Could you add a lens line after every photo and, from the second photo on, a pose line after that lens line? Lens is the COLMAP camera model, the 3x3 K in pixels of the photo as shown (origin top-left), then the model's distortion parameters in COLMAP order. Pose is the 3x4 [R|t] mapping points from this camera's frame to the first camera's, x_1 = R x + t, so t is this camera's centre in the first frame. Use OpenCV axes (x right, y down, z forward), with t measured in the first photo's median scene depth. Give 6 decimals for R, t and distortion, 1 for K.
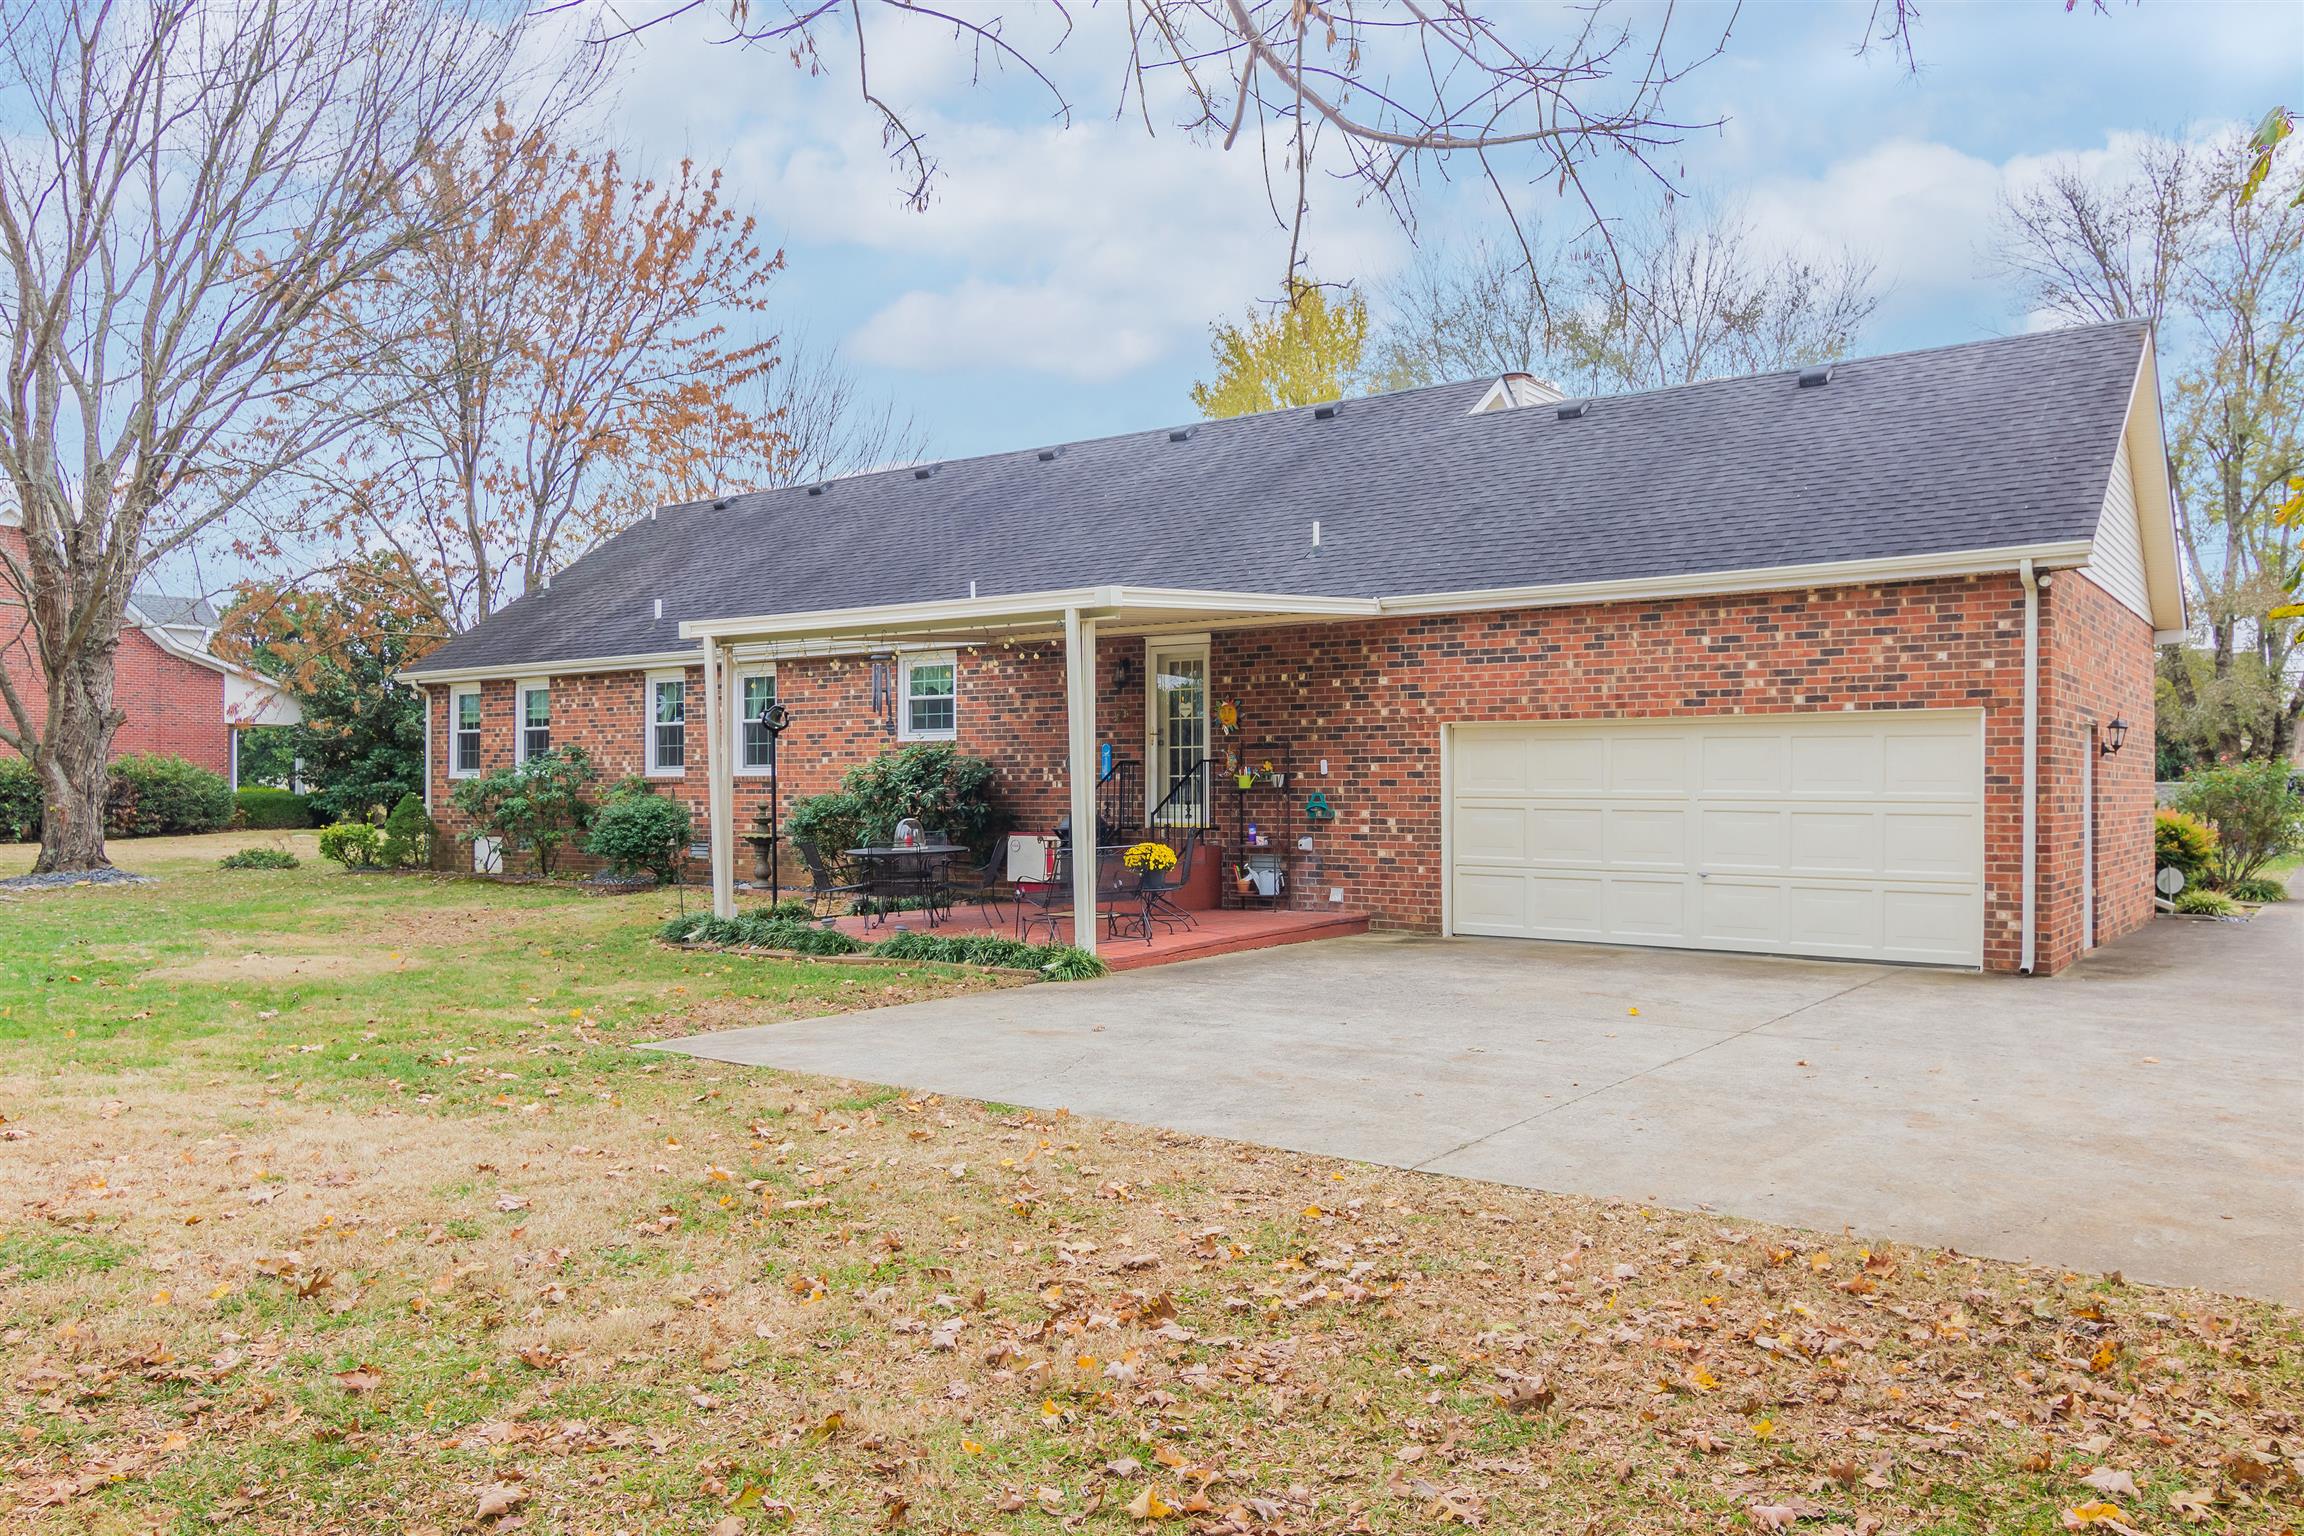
lens RADIAL K [[1184.3, 0, 1152.2], [0, 1184.3, 778.2], [0, 0, 1]] dist [-0.001050, -0.000699]
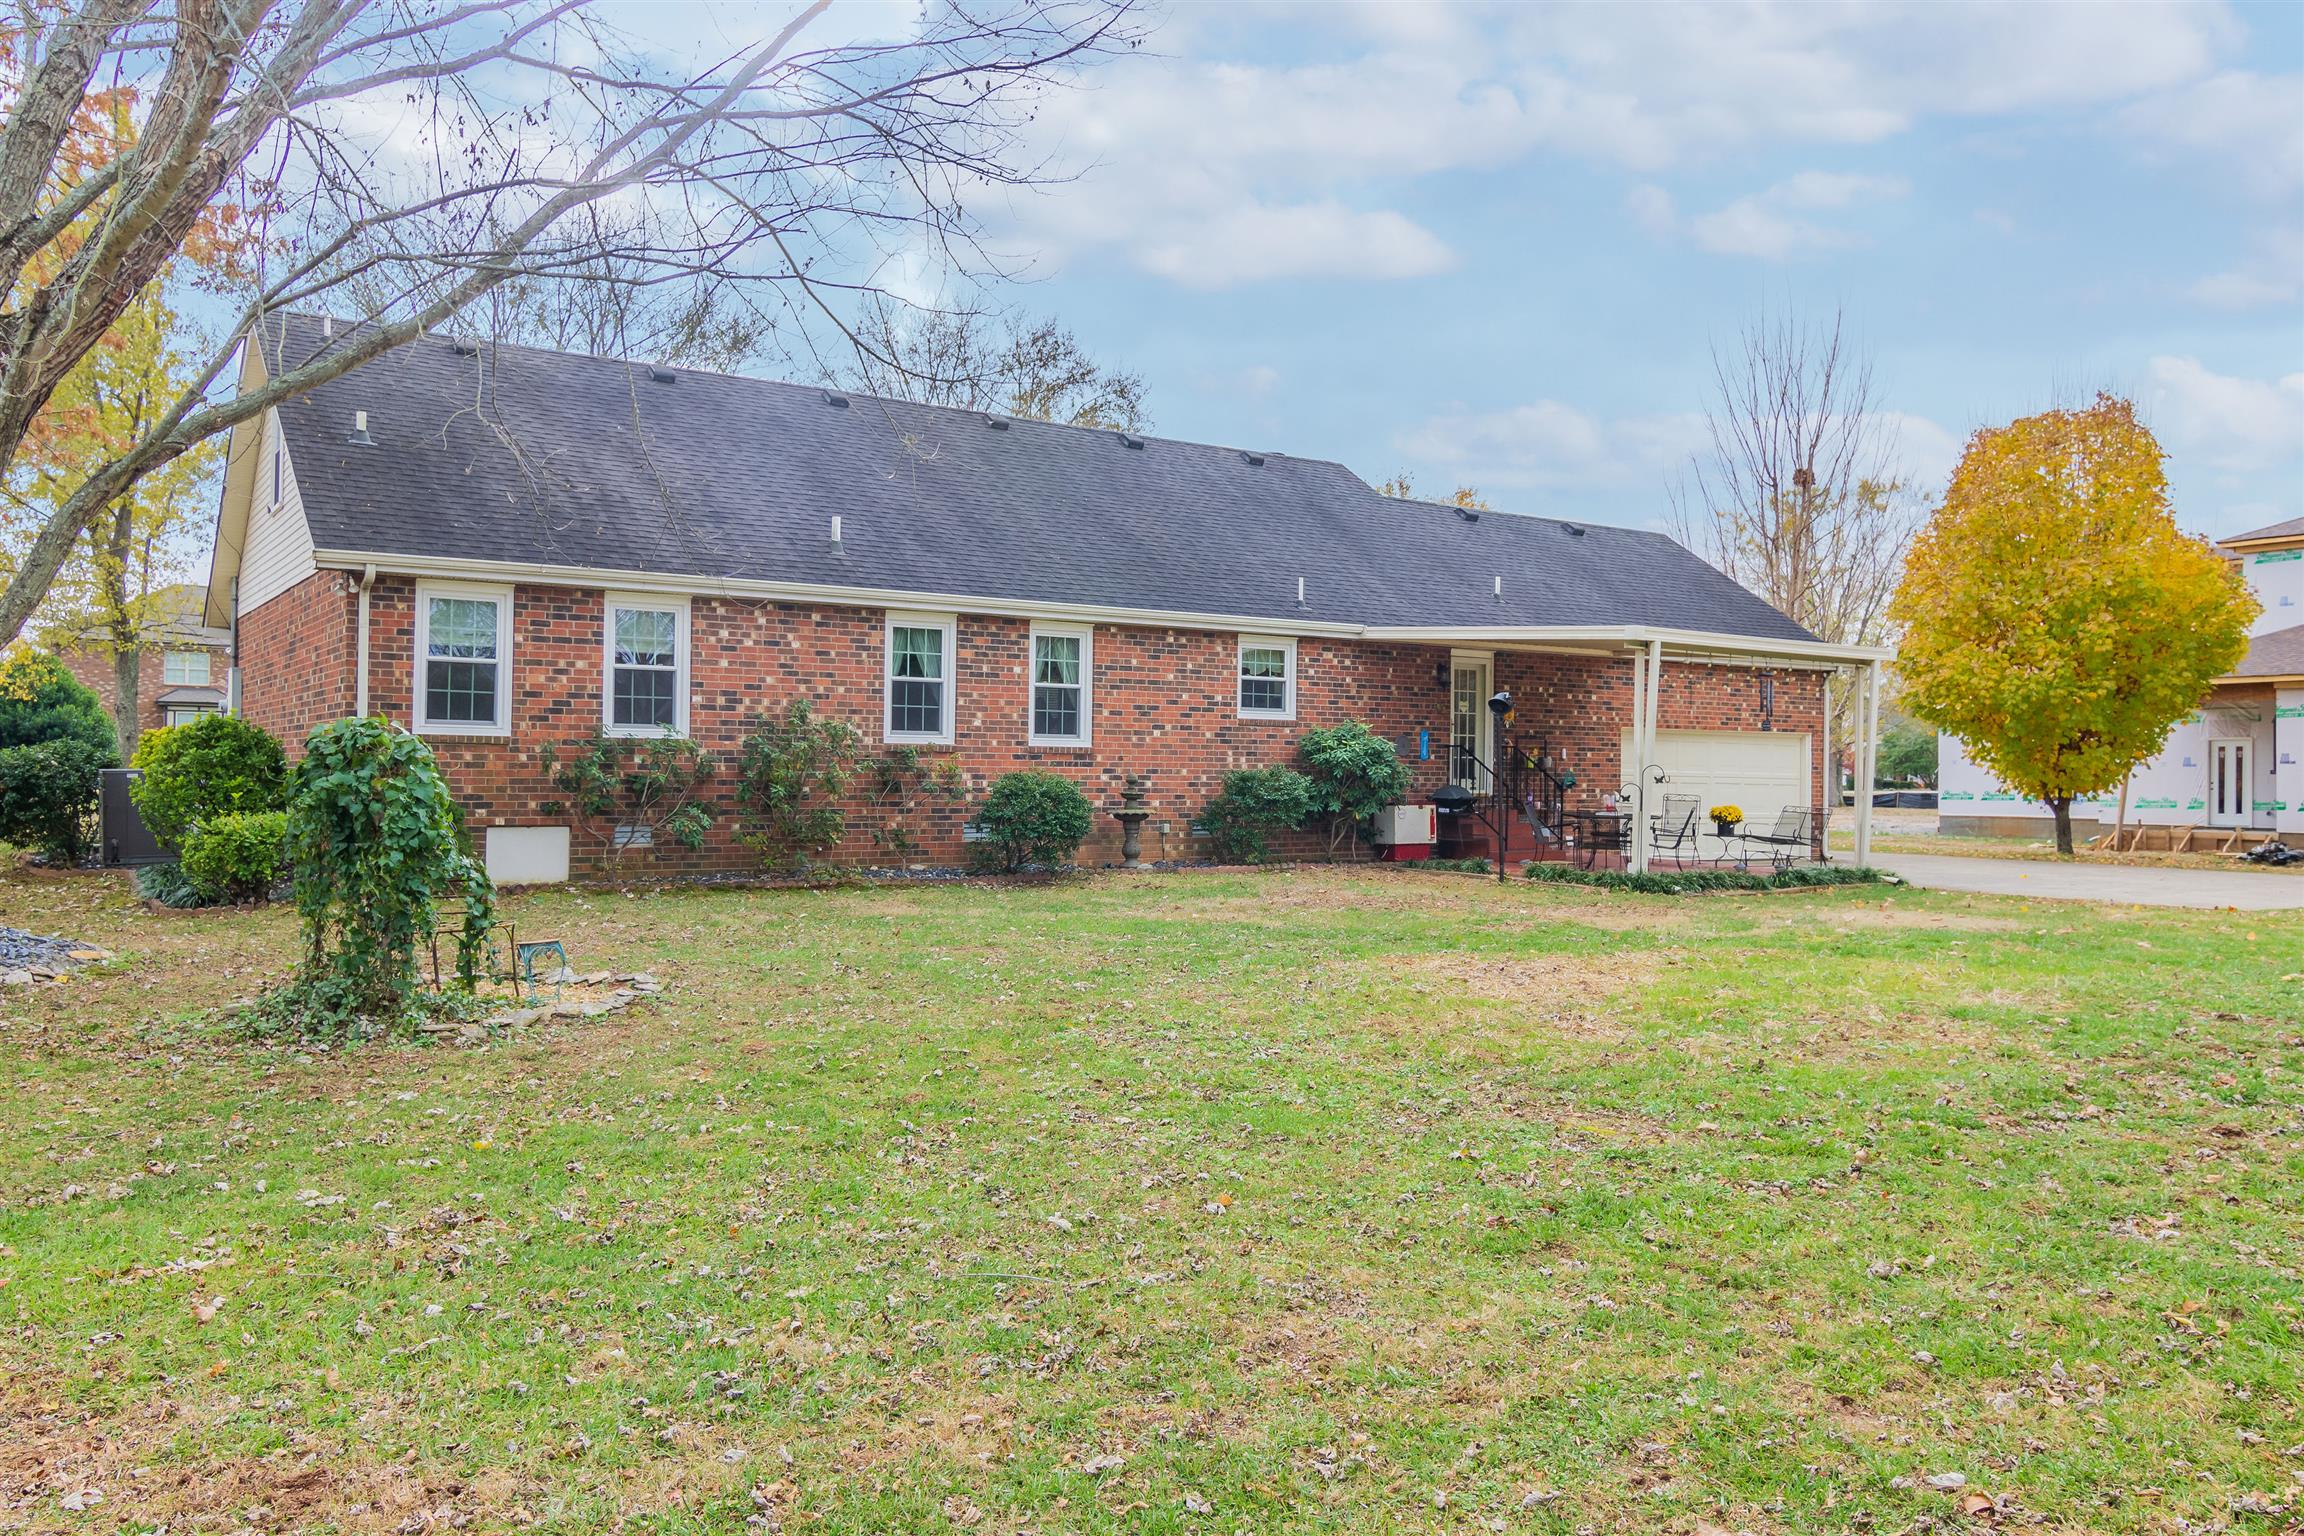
lens RADIAL K [[1184.3, 0, 1152.1], [0, 1184.3, 767.9], [0, 0, 1]] dist [-0.001050, -0.000699]
pose [[0.612183, 0.015371, 0.790567, -1.070874], [-0.013639, 0.999868, -0.008878, 0.022599], [-0.790598, -0.005348, 0.612312, 0.418939]]
